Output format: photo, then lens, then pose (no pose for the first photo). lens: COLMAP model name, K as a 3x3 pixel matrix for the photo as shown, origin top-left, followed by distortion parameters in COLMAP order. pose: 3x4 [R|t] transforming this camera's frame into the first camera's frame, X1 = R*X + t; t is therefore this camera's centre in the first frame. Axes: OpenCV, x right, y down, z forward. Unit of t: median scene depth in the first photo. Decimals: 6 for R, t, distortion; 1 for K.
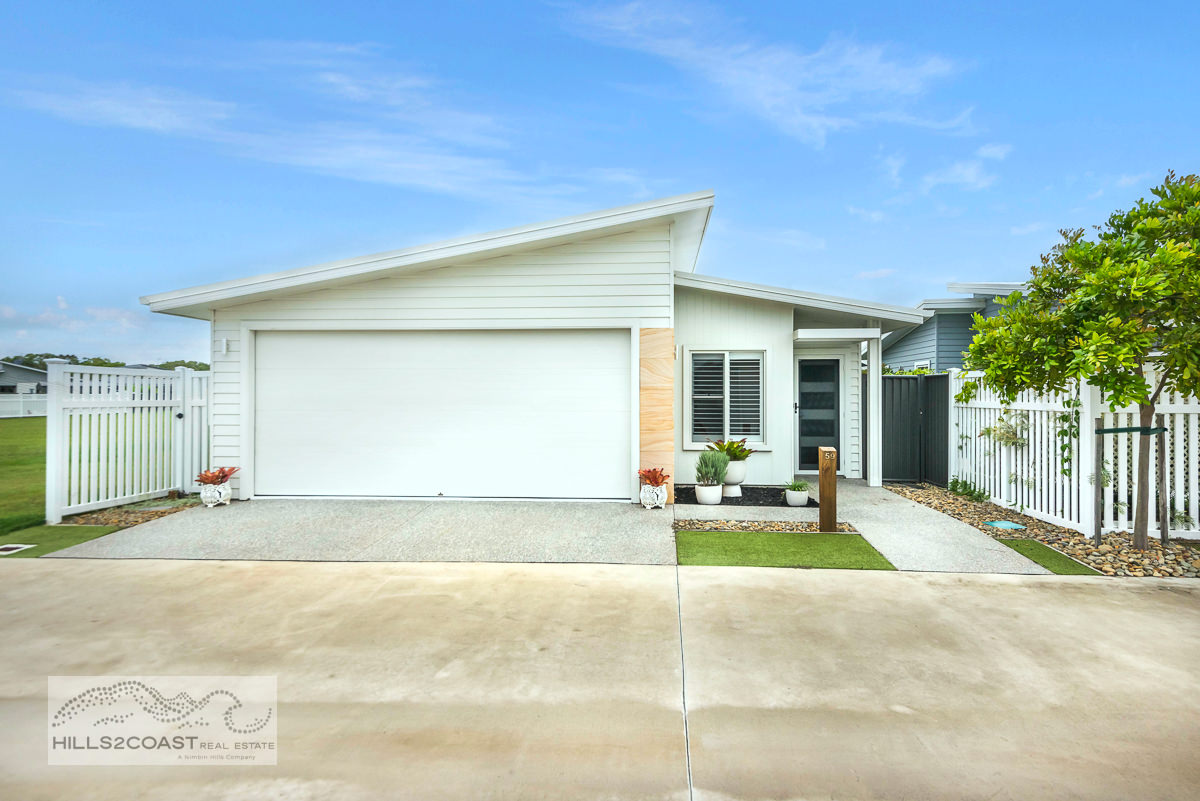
lens RADIAL K [[641.7, 0, 600.0], [0, 641.7, 400.5], [0, 0, 1]] dist [0.037407, -0.000408]
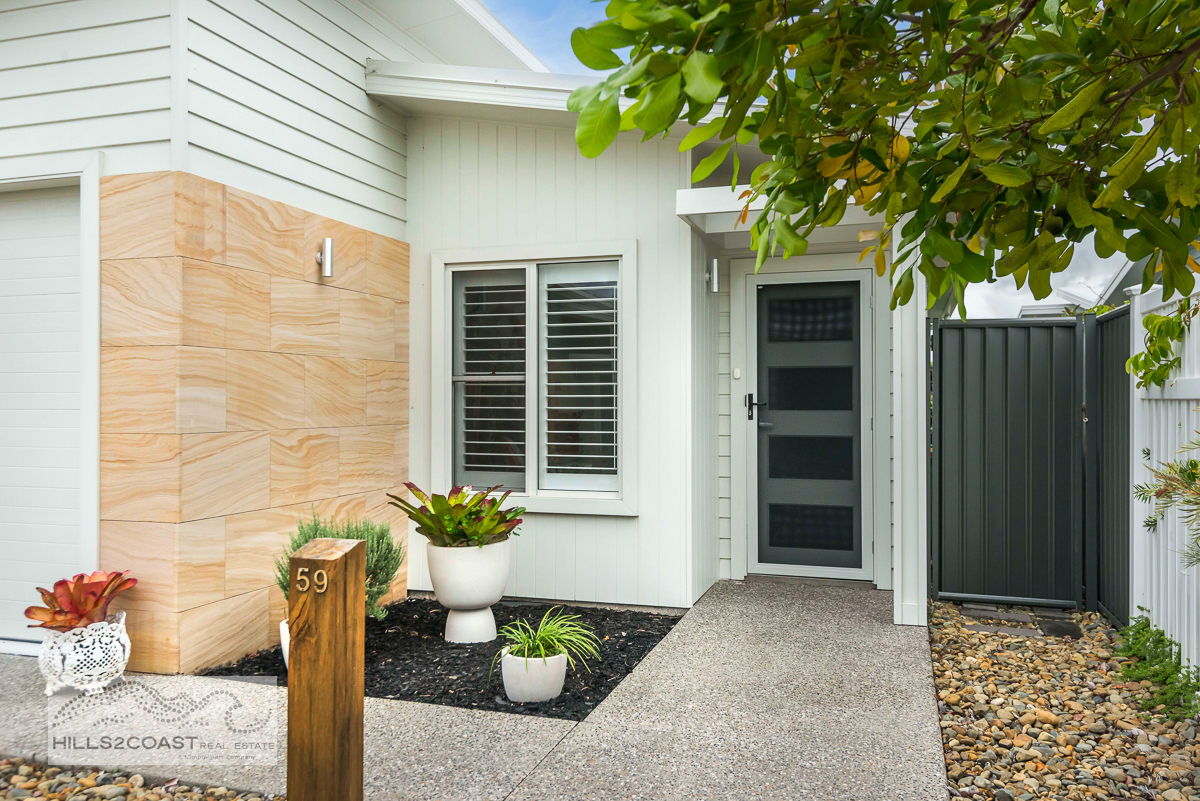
lens RADIAL K [[929.7, 0, 600.0], [0, 929.7, 400.5], [0, 0, 1]] dist [0.058701, -0.000104]
pose [[0.975137, -0.003405, -0.221579, 0.427183], [0.001091, 0.999944, -0.010567, 0.017188], [0.221602, 0.010062, 0.975085, 0.519573]]
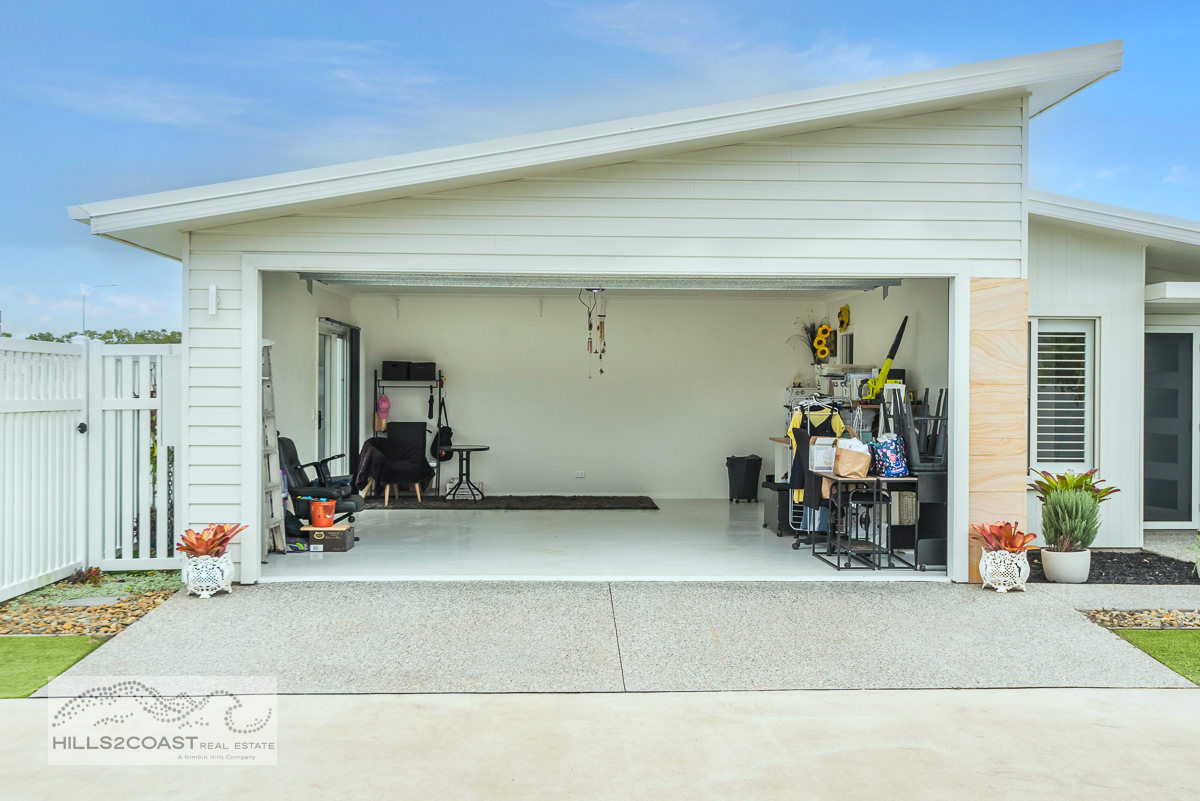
lens RADIAL K [[1170.5, 0, 600.0], [0, 1170.5, 400.5], [0, 0, 1]] dist [-0.003666, -0.006594]
pose [[0.993557, 0.004367, 0.113252, -0.365306], [-0.004777, 0.999983, 0.003345, -0.004689], [-0.113235, -0.003864, 0.993561, -0.003146]]
